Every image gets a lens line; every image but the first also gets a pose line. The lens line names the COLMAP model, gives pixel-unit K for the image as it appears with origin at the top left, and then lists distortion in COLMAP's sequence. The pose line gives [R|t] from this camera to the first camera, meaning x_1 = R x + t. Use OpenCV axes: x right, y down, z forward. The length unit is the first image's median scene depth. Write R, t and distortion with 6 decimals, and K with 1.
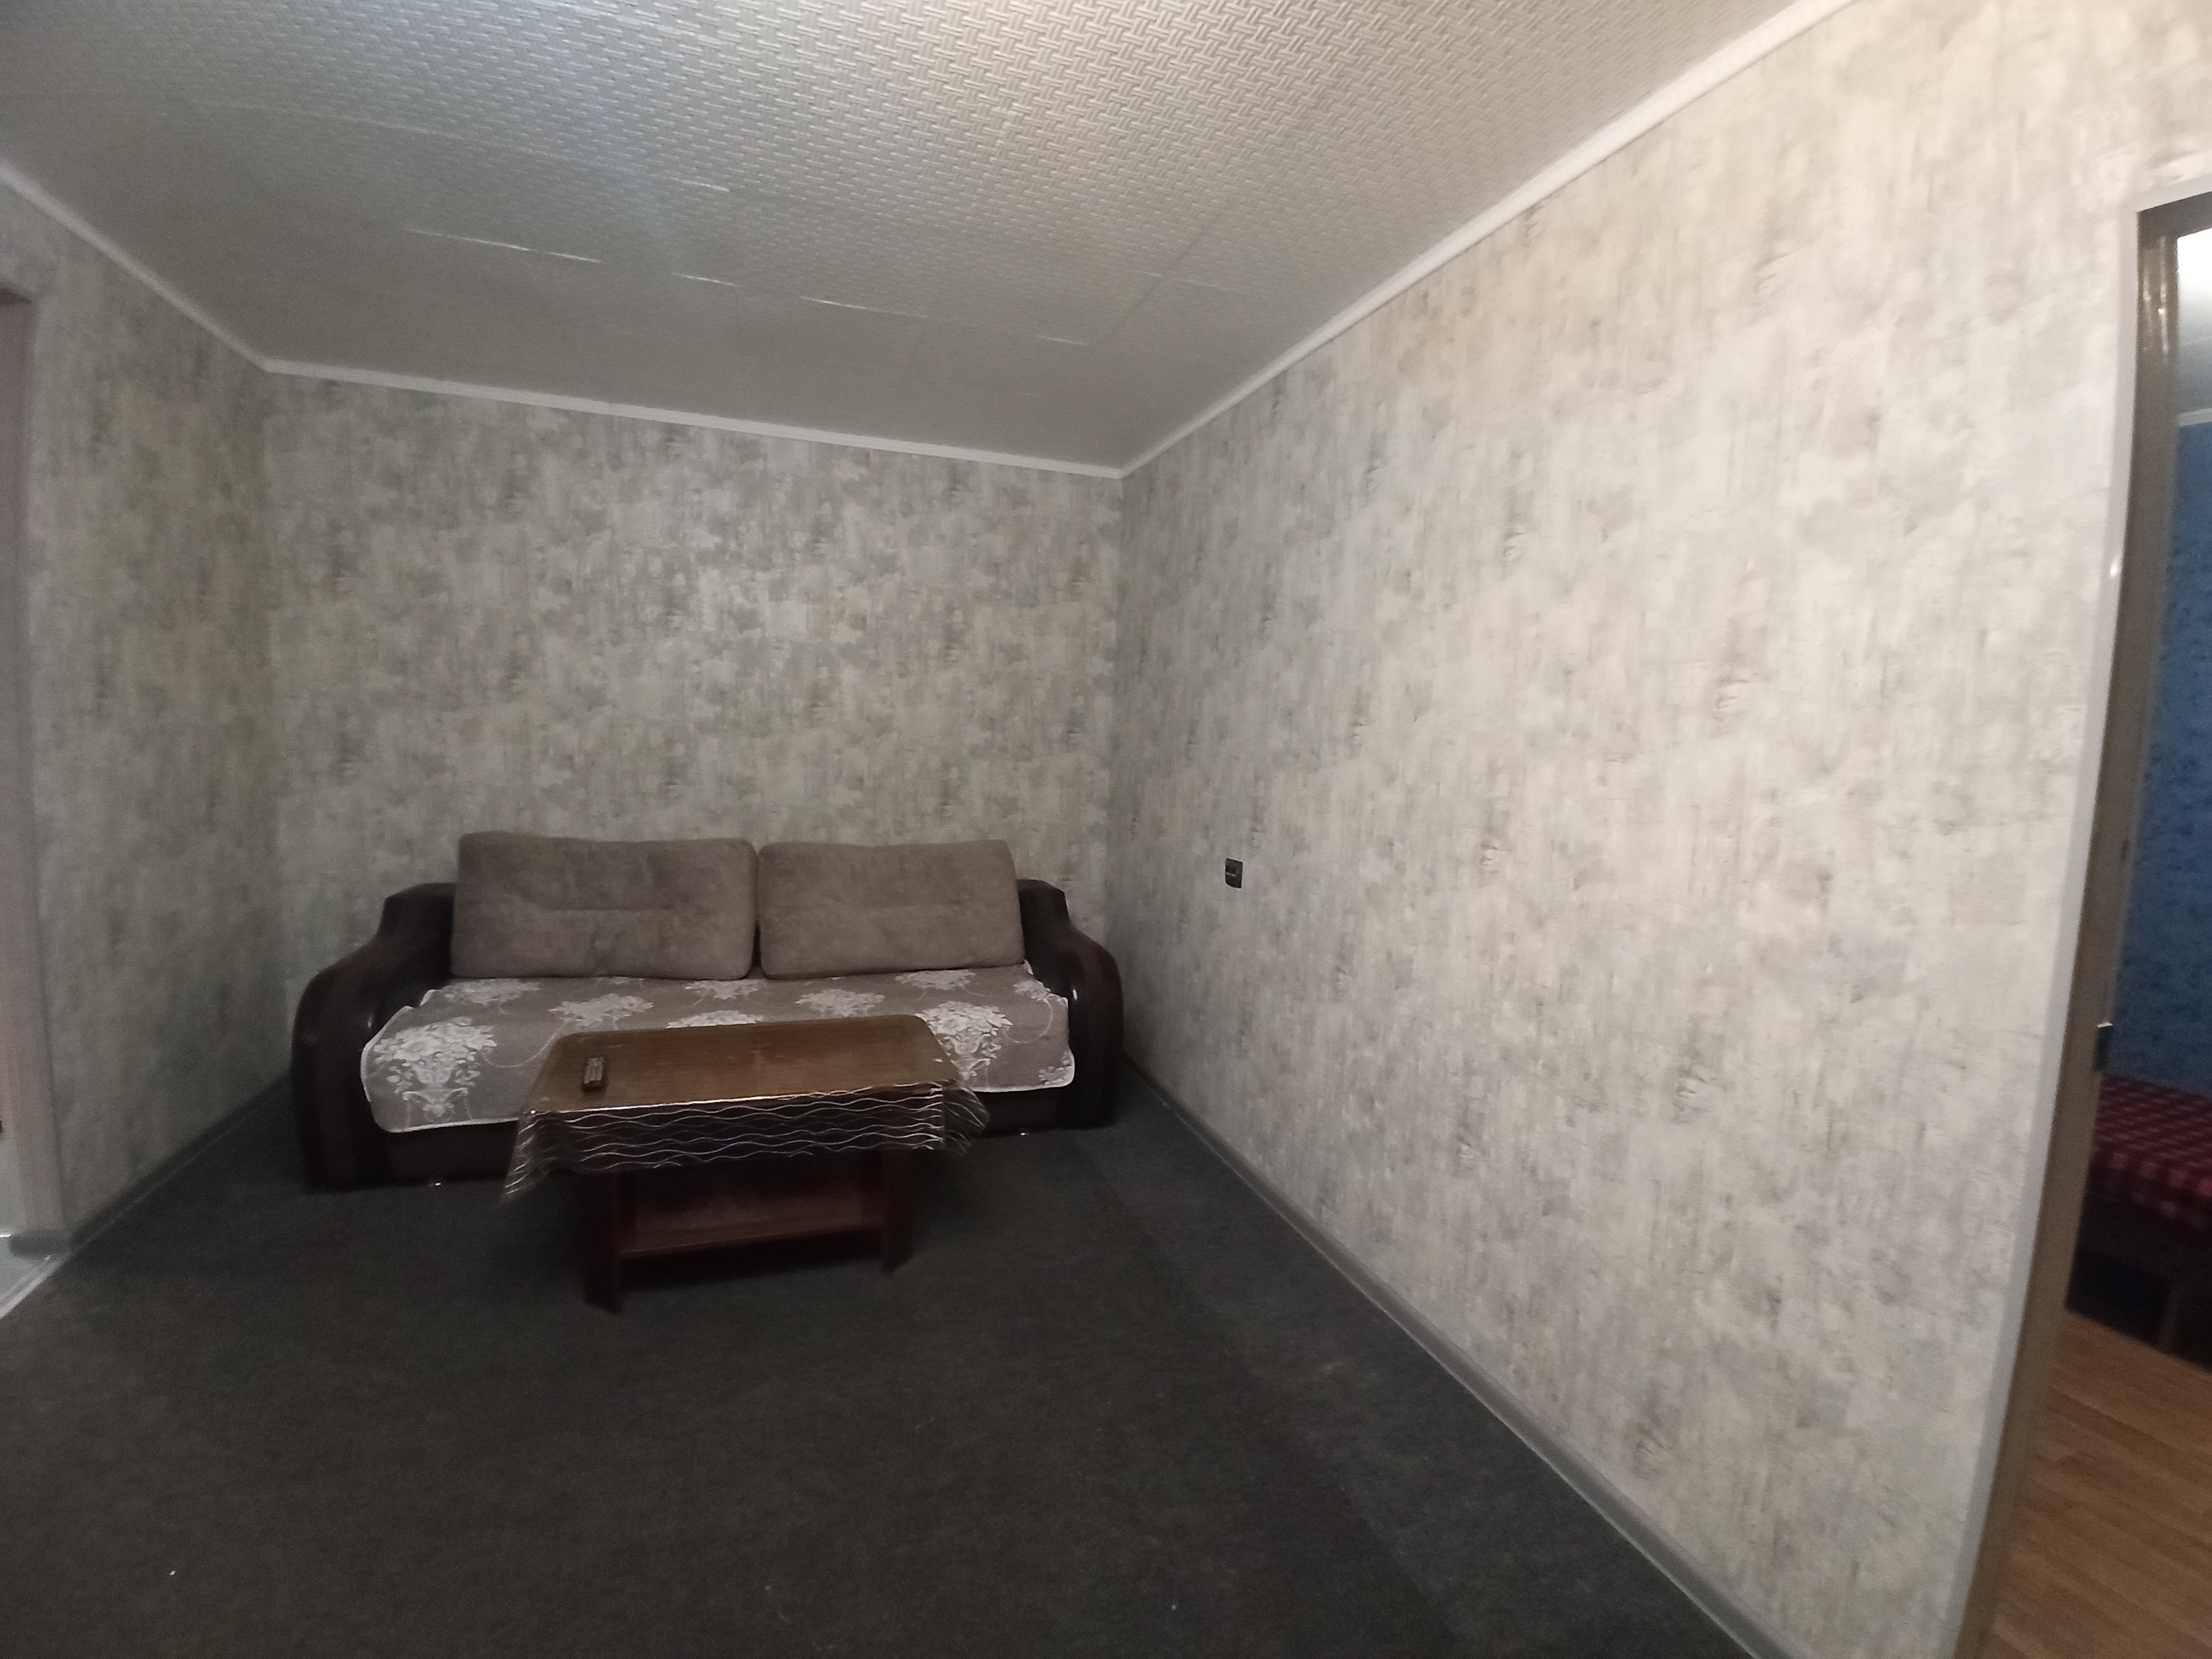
lens RADIAL K [[1023.7, 0, 1106.0], [0, 1023.7, 829.5], [0, 0, 1]] dist [-0.068116, 0.013127]
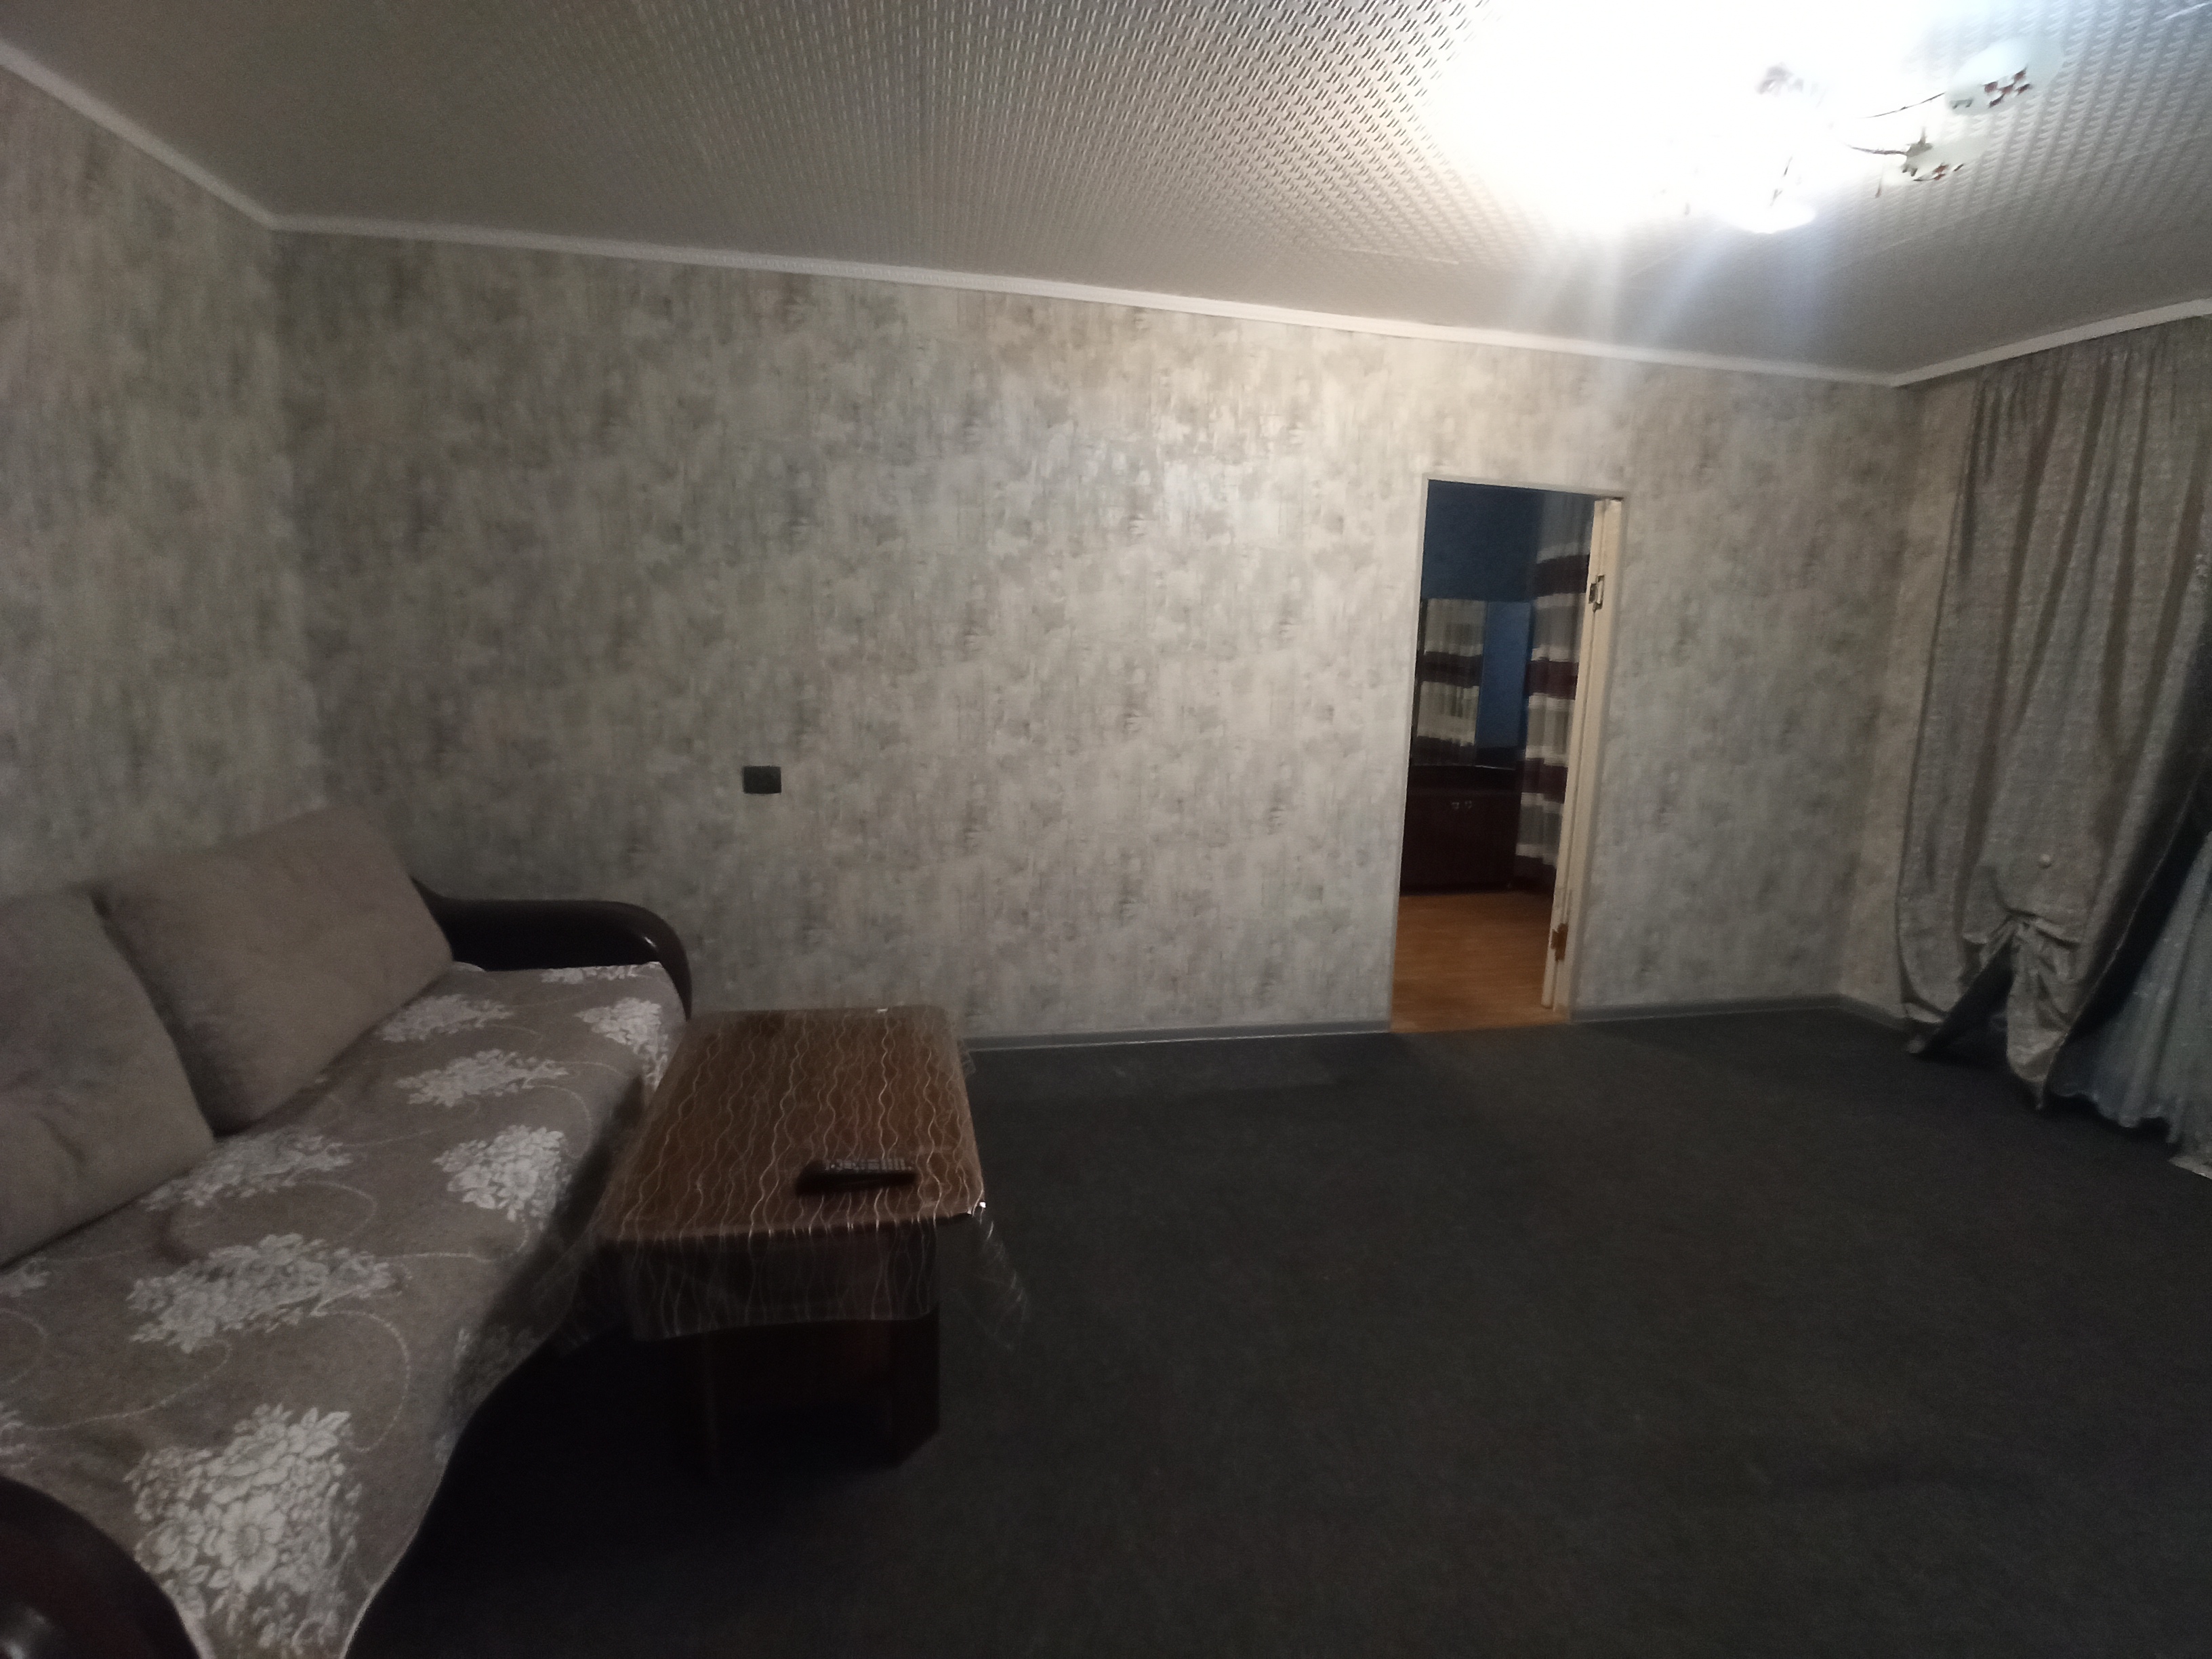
lens RADIAL K [[1023.7, 0, 1106.0], [0, 1023.7, 829.5], [0, 0, 1]] dist [-0.068116, 0.013127]
pose [[0.106047, -0.200092, 0.974021, -1.073549], [0.061015, 0.979008, 0.194474, -0.108121], [-0.992487, 0.038806, 0.116029, 0.746086]]
